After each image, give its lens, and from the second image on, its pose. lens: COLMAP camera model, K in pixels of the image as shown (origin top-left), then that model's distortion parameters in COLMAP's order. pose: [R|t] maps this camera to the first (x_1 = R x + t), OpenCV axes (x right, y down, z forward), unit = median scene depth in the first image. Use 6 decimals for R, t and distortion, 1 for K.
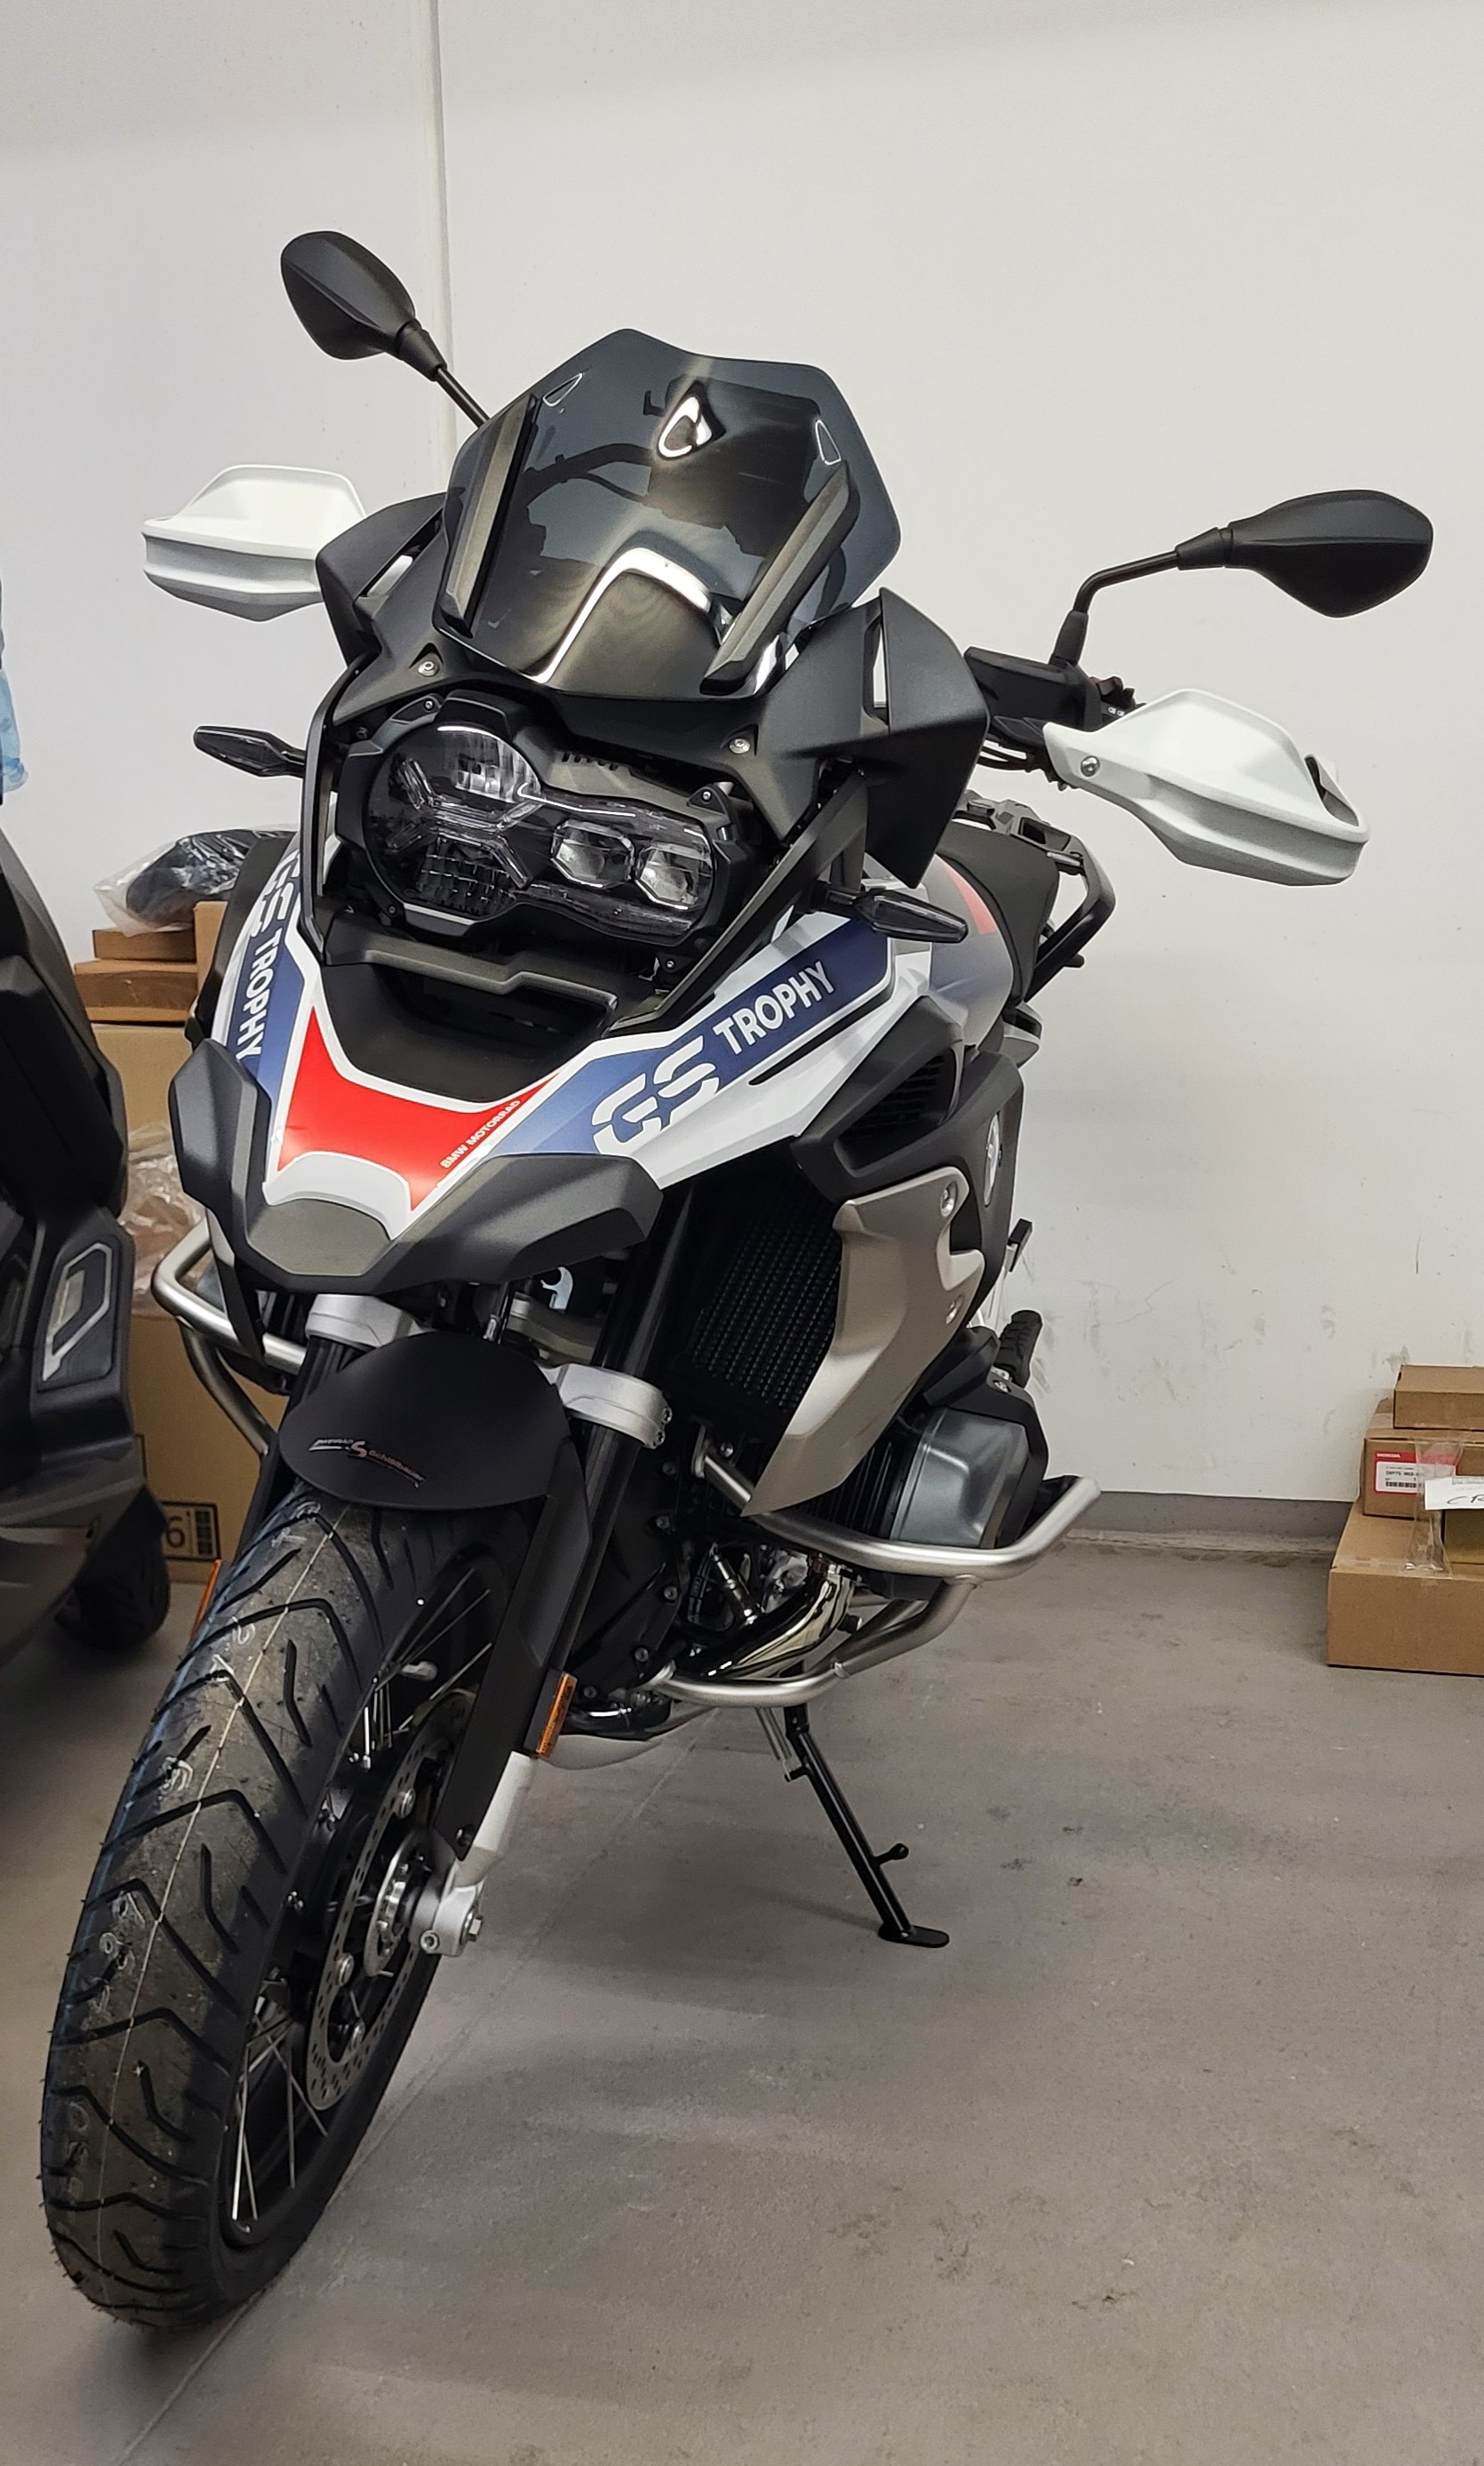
lens RADIAL K [[1723.2, 0, 741.8], [0, 1723.2, 1323.3], [0, 0, 1]] dist [-0.000428, 0.002257]
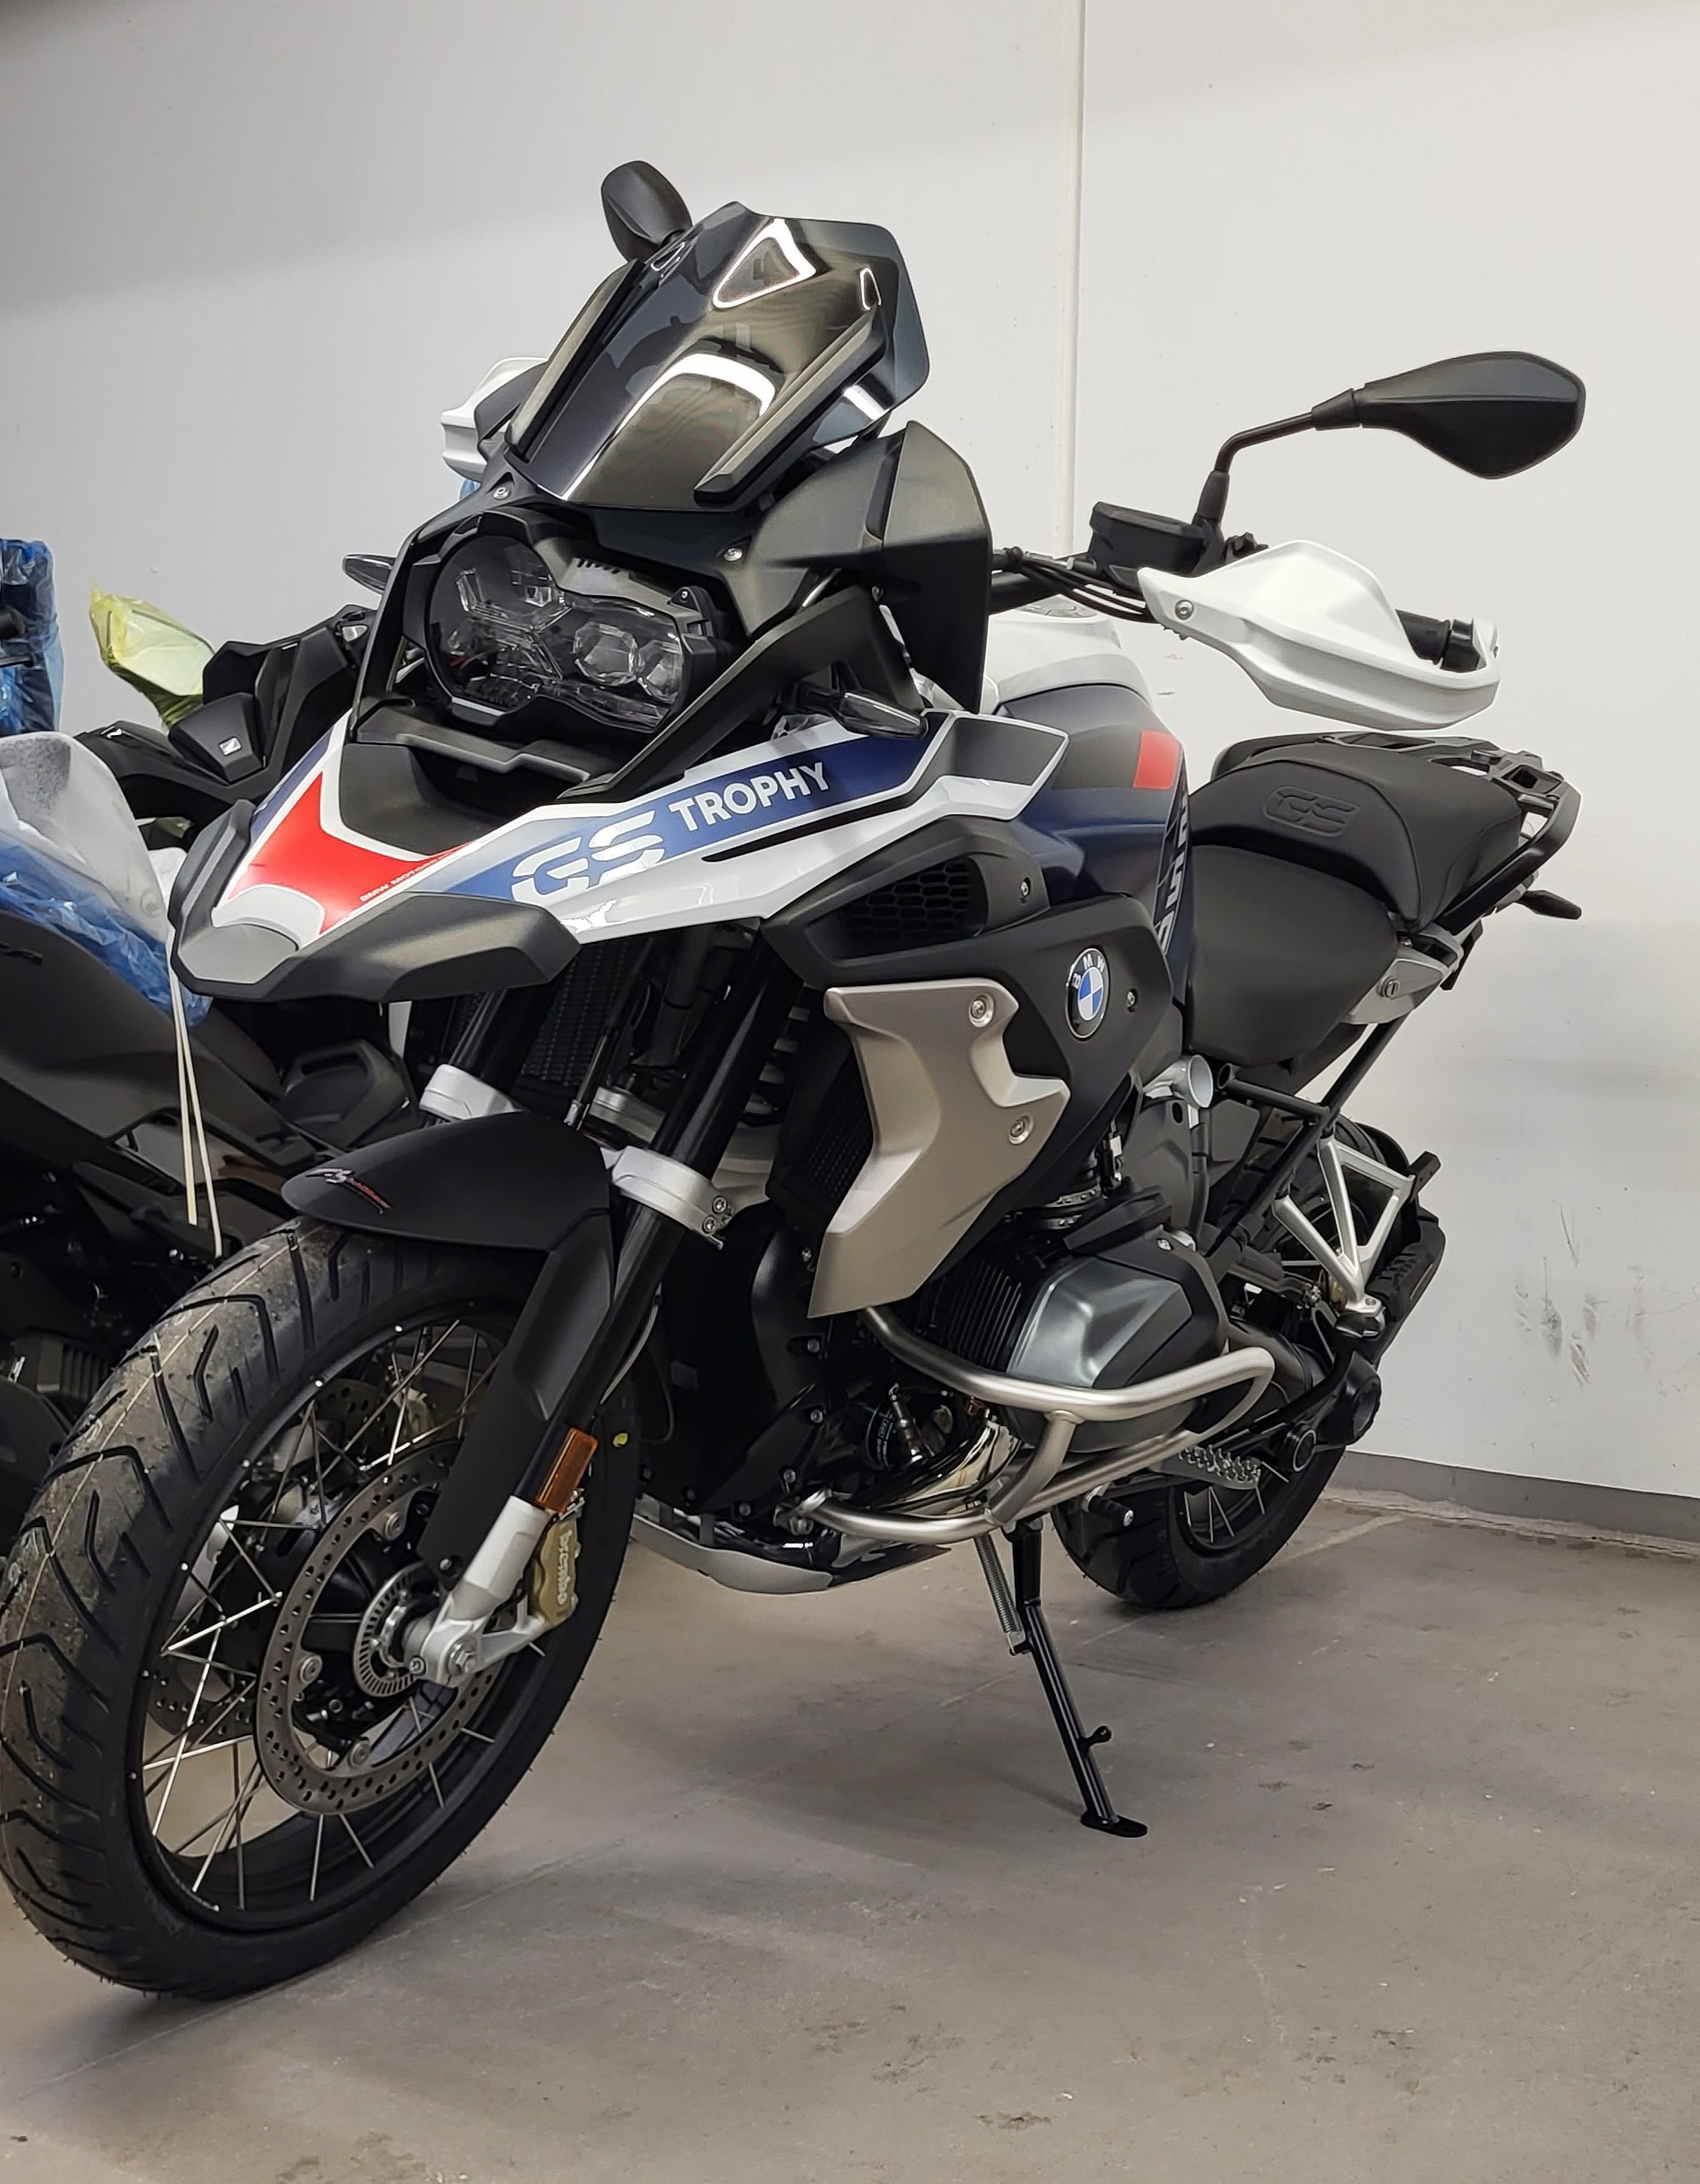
lens RADIAL K [[1673.0, 0, 773.4], [0, 1673.0, 1096.1], [0, 0, 1]] dist [0.004369, -0.003518]
pose [[0.980488, 0.069818, -0.183763, 0.225195], [-0.081786, 0.994940, -0.058365, 0.057994], [0.178758, 0.072255, 0.981236, 0.000007]]
